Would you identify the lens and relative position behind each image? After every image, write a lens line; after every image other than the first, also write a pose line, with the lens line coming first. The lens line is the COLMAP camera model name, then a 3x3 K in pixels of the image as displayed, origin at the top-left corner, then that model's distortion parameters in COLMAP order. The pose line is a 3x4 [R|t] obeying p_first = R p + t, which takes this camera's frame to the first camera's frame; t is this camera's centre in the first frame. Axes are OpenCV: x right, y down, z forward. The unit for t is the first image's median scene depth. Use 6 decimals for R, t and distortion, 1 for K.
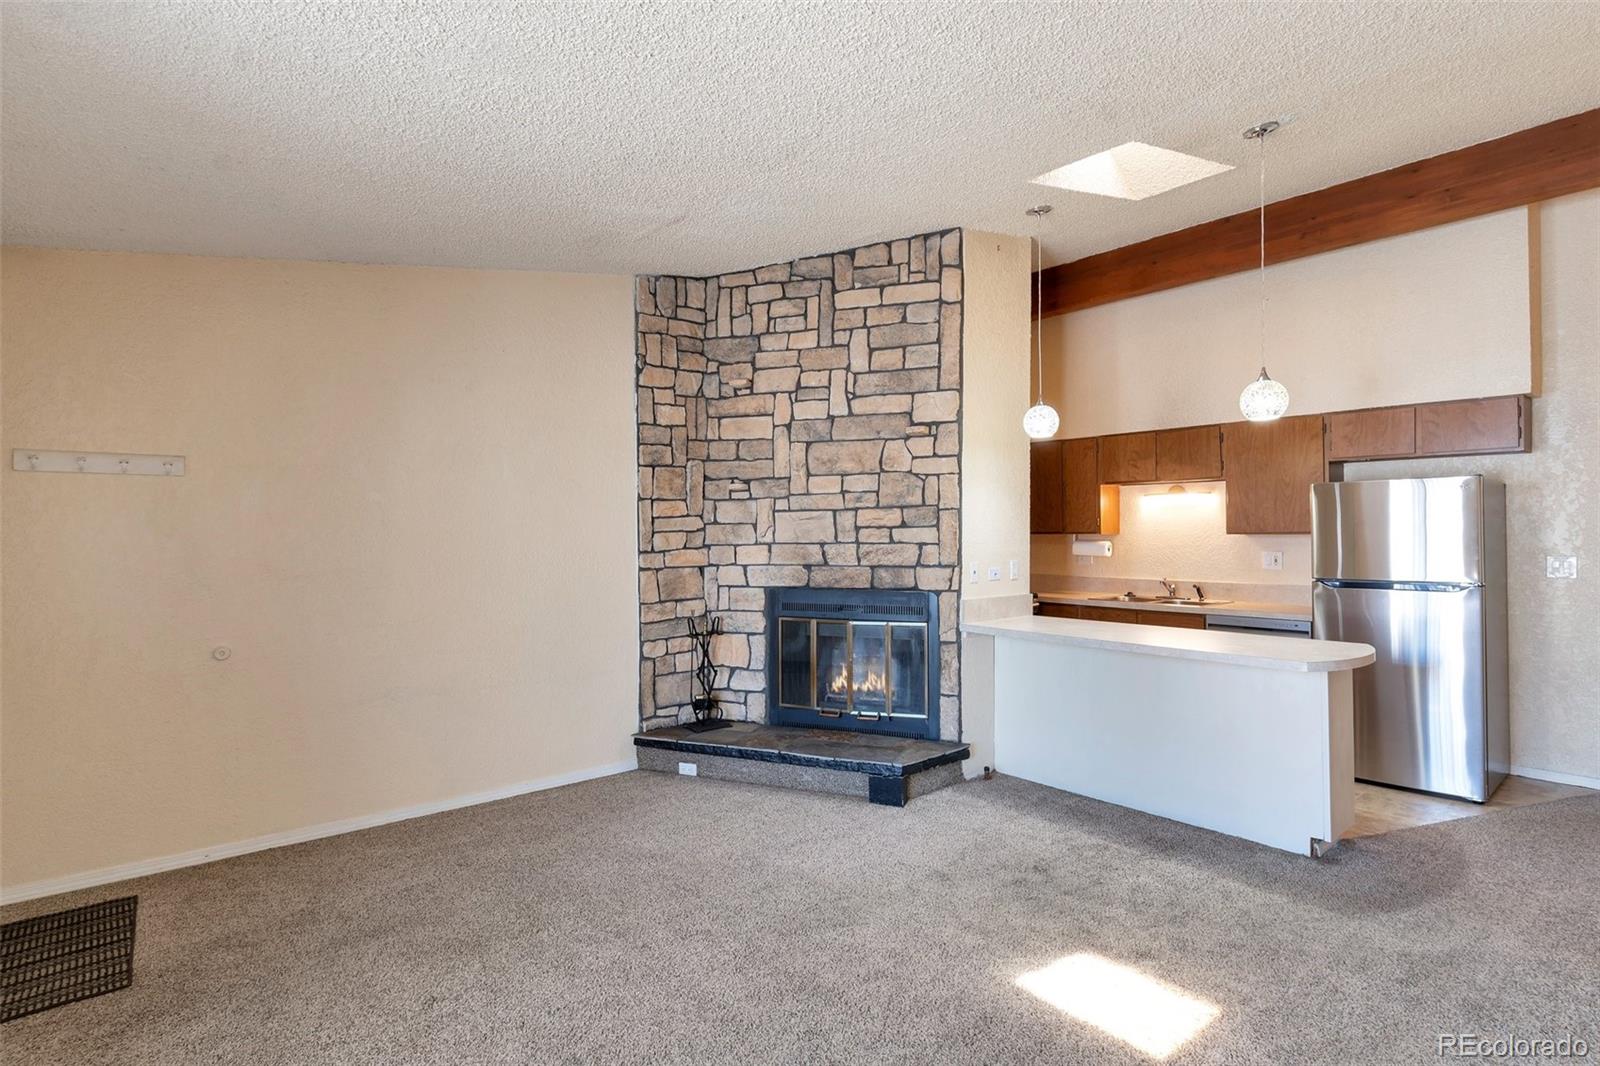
lens RADIAL K [[775.0, 0, 794.4], [0, 775.0, 533.3], [0, 0, 1]] dist [-0.001808, -0.000832]
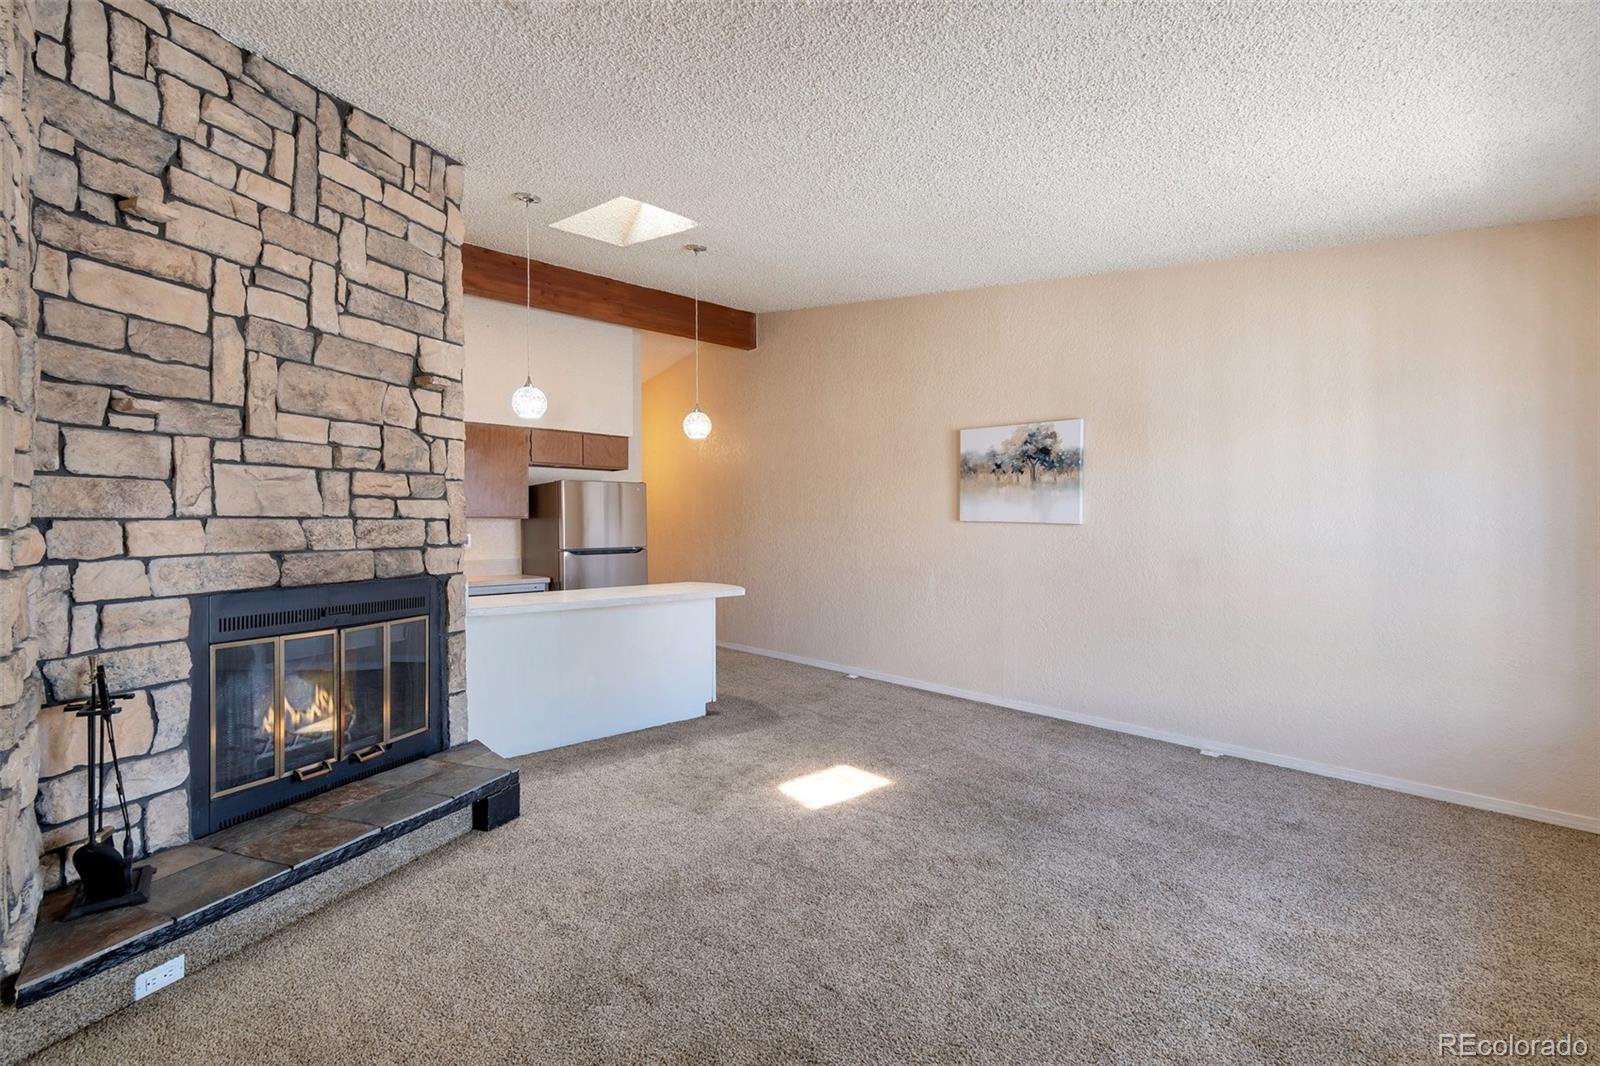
lens RADIAL K [[709.8, 0, 789.1], [0, 709.8, 531.0], [0, 0, 1]] dist [-0.000090, -0.000628]
pose [[-0.005302, -0.000586, 0.999986, -0.565892], [0.004224, 0.999991, 0.000608, 0.025379], [-0.999977, 0.004227, -0.005300, 0.588591]]
